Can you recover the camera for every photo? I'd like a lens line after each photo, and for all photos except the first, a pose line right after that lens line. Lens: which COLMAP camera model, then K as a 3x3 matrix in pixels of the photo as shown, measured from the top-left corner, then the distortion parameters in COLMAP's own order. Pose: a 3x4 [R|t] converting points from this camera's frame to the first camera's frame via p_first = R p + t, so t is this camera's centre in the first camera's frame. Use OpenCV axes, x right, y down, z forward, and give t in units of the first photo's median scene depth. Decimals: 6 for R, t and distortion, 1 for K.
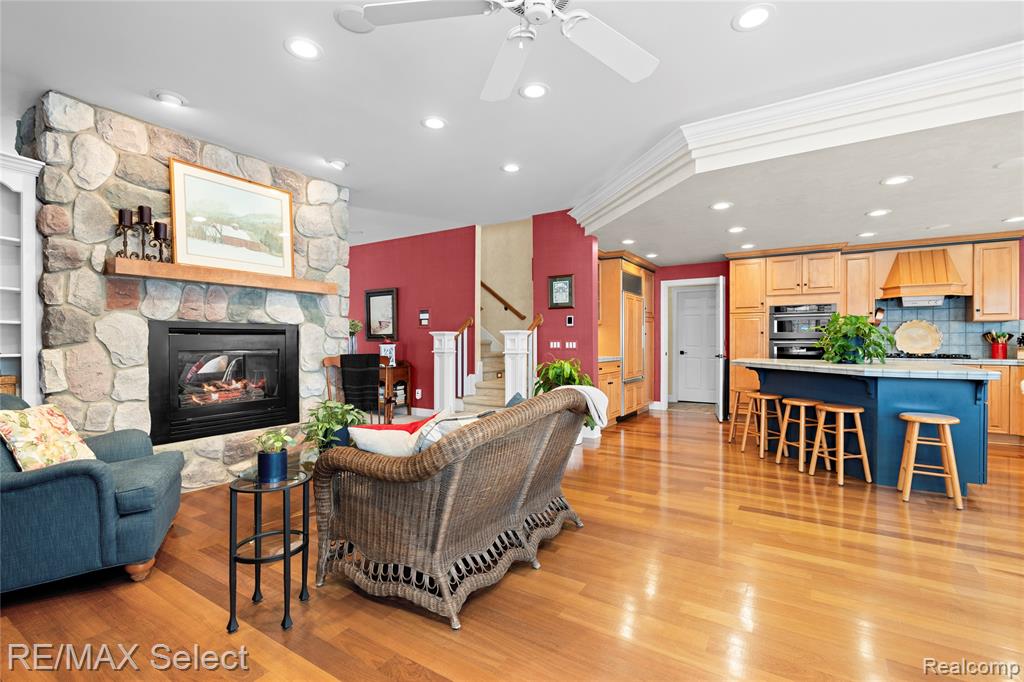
lens RADIAL K [[470.2, 0, 516.3], [0, 470.2, 343.5], [0, 0, 1]] dist [0.001202, 0.001038]
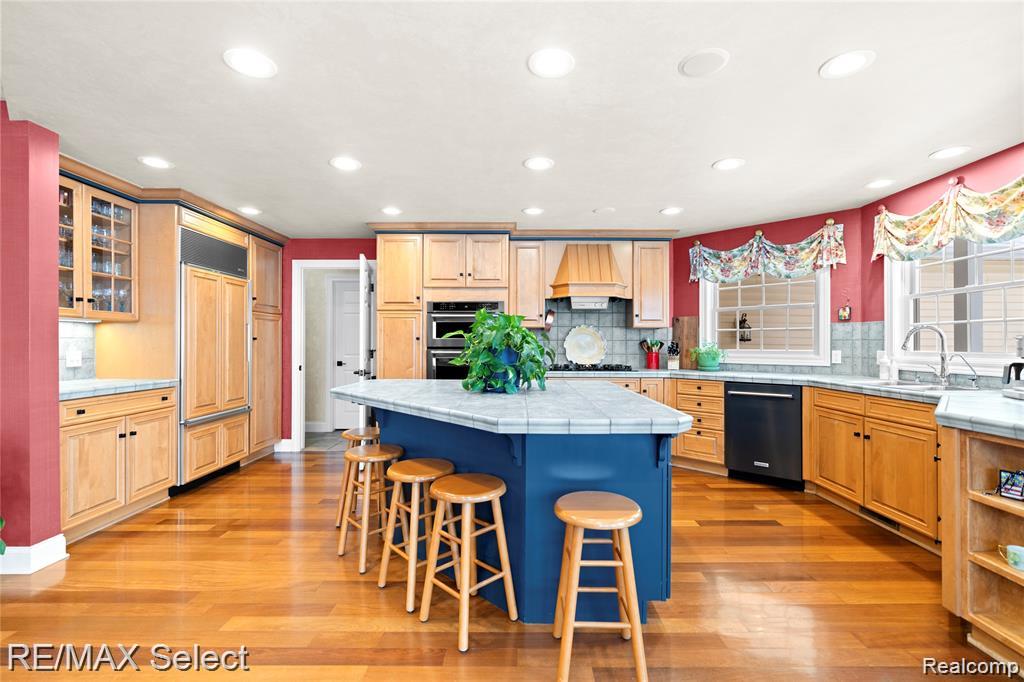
lens RADIAL K [[470.2, 0, 516.3], [0, 470.2, 343.5], [0, 0, 1]] dist [0.001202, 0.001038]
pose [[0.849415, 0.000612, 0.527725, 0.300262], [0.000949, 0.999996, -0.002688, -0.014742], [-0.527724, 0.002785, 0.849411, 0.346401]]
